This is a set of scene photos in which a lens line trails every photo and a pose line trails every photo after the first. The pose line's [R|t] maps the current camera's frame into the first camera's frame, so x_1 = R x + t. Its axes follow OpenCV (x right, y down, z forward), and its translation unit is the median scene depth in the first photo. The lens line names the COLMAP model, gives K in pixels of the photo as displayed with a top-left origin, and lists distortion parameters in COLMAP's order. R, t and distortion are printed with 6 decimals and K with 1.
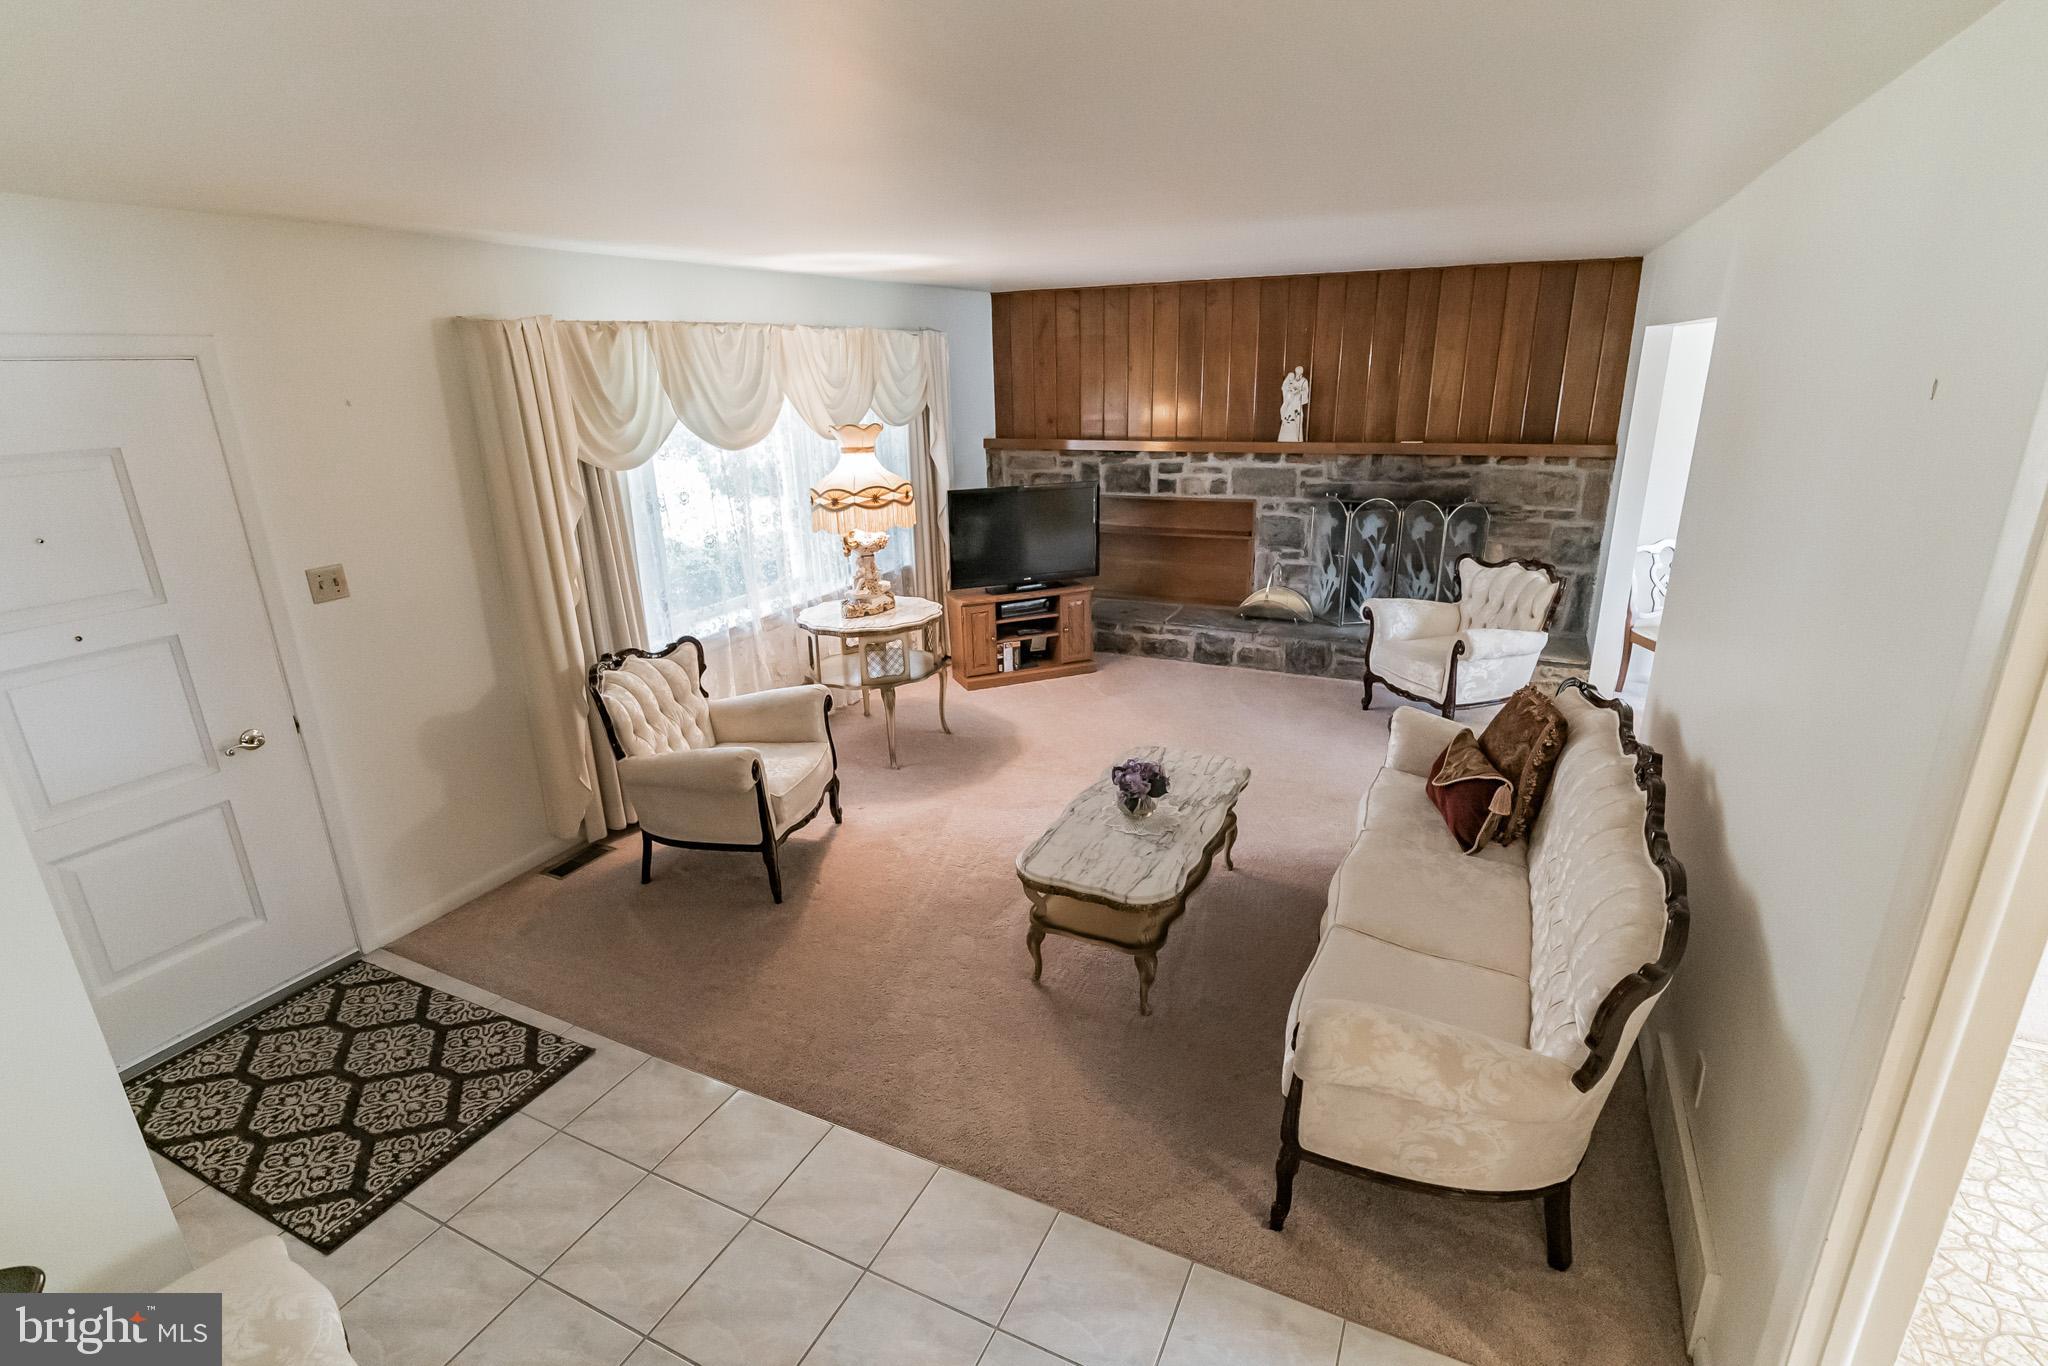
lens RADIAL K [[929.8, 0, 1032.1], [0, 929.8, 679.6], [0, 0, 1]] dist [-0.012329, 0.000344]
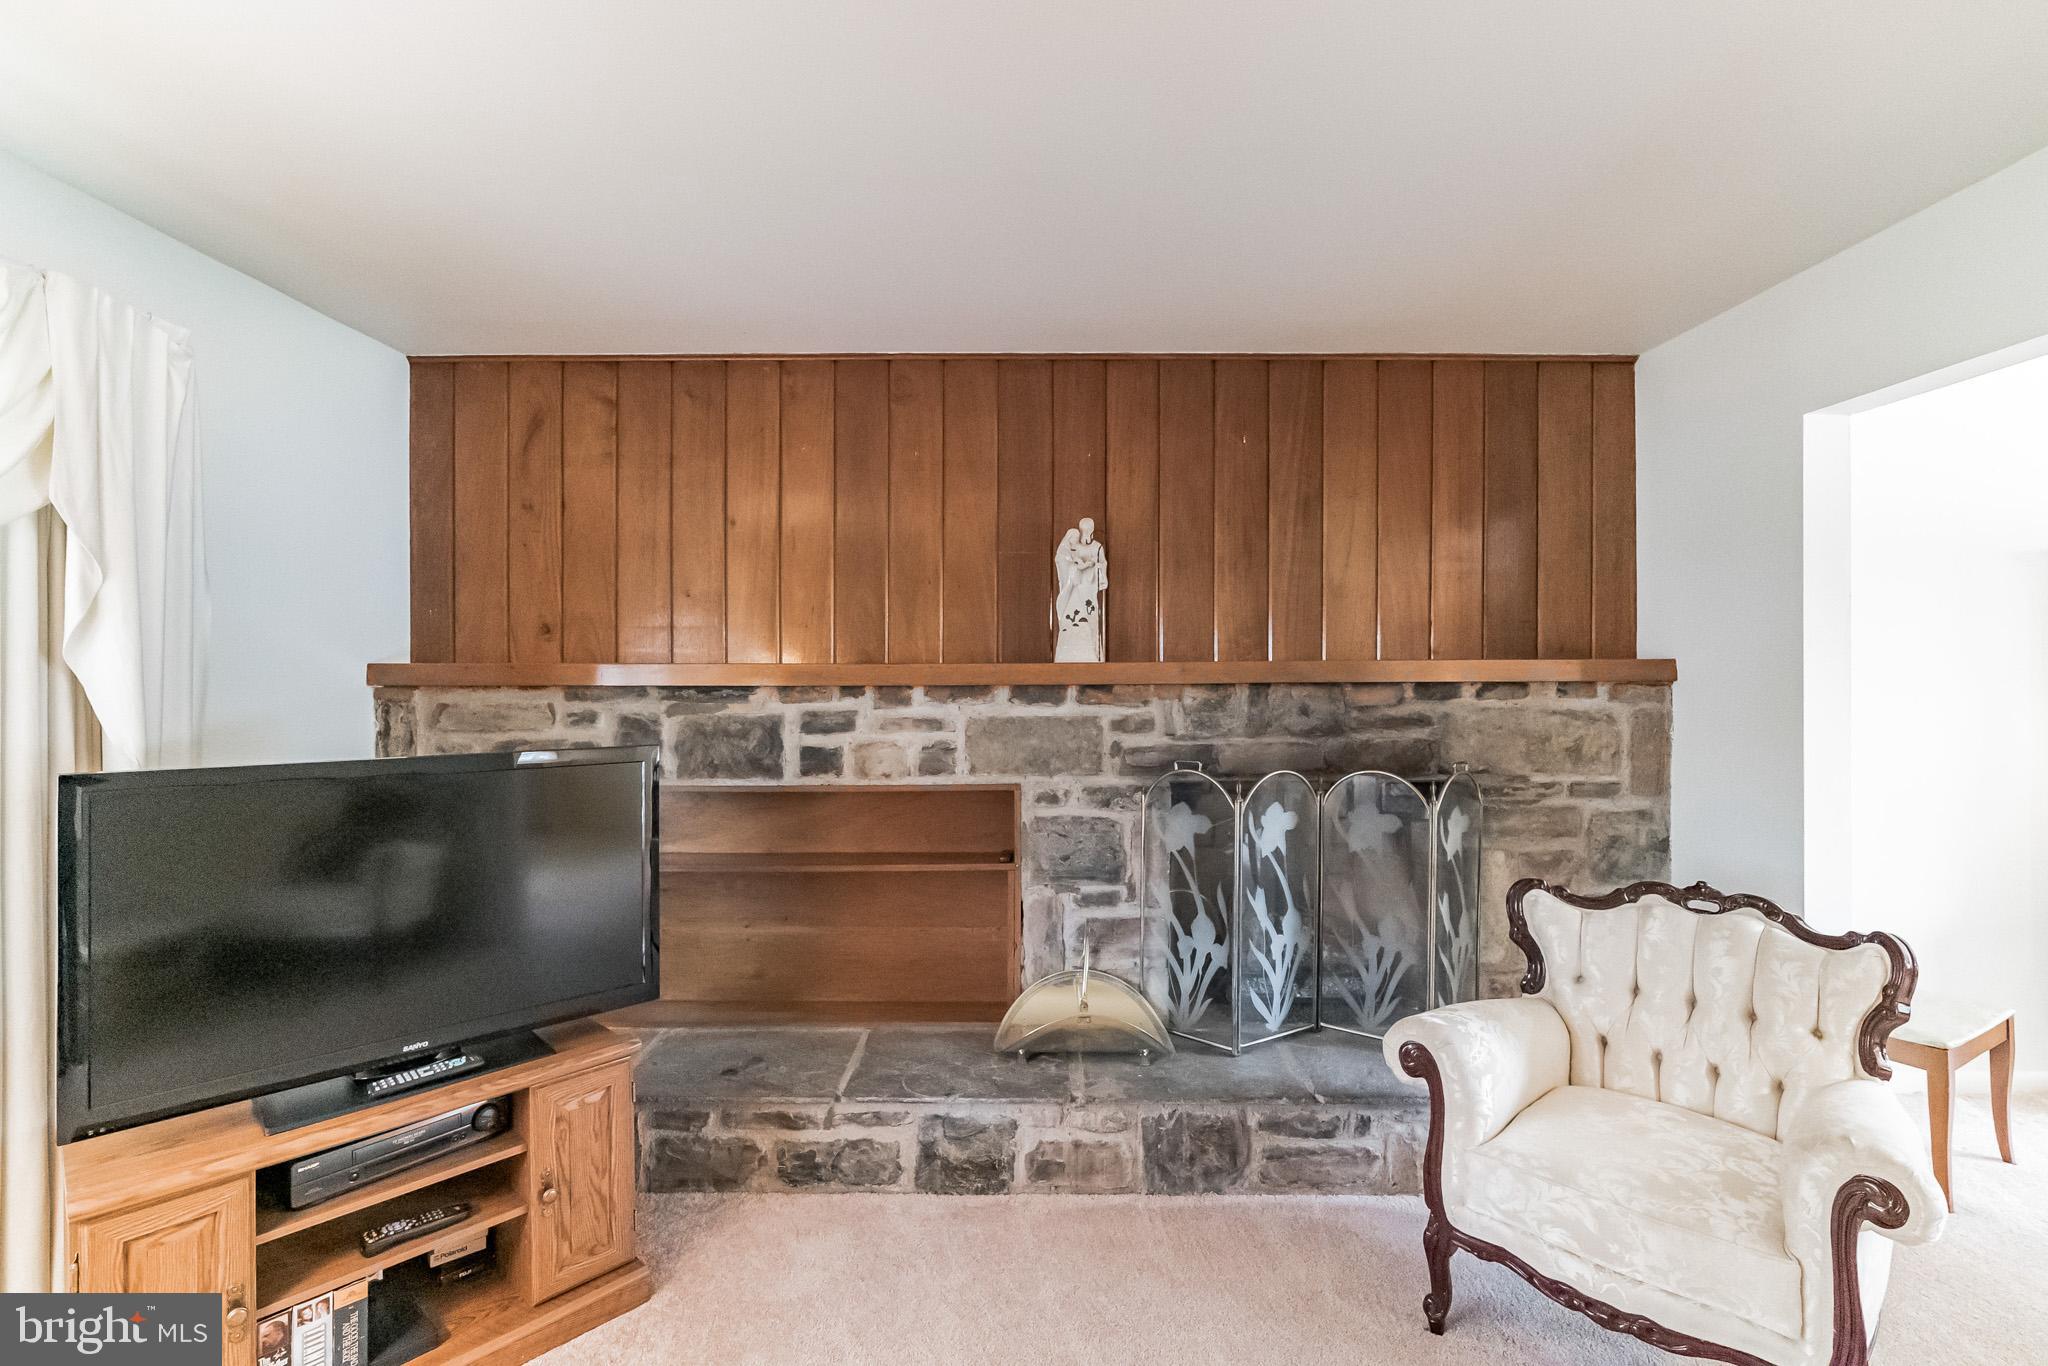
lens RADIAL K [[929.8, 0, 1032.1], [0, 929.8, 679.6], [0, 0, 1]] dist [-0.012329, 0.000344]
pose [[0.906943, 0.018828, 0.420833, 0.049790], [0.116132, 0.949114, -0.292740, -0.107466], [-0.404930, 0.314370, 0.858605, 0.587911]]
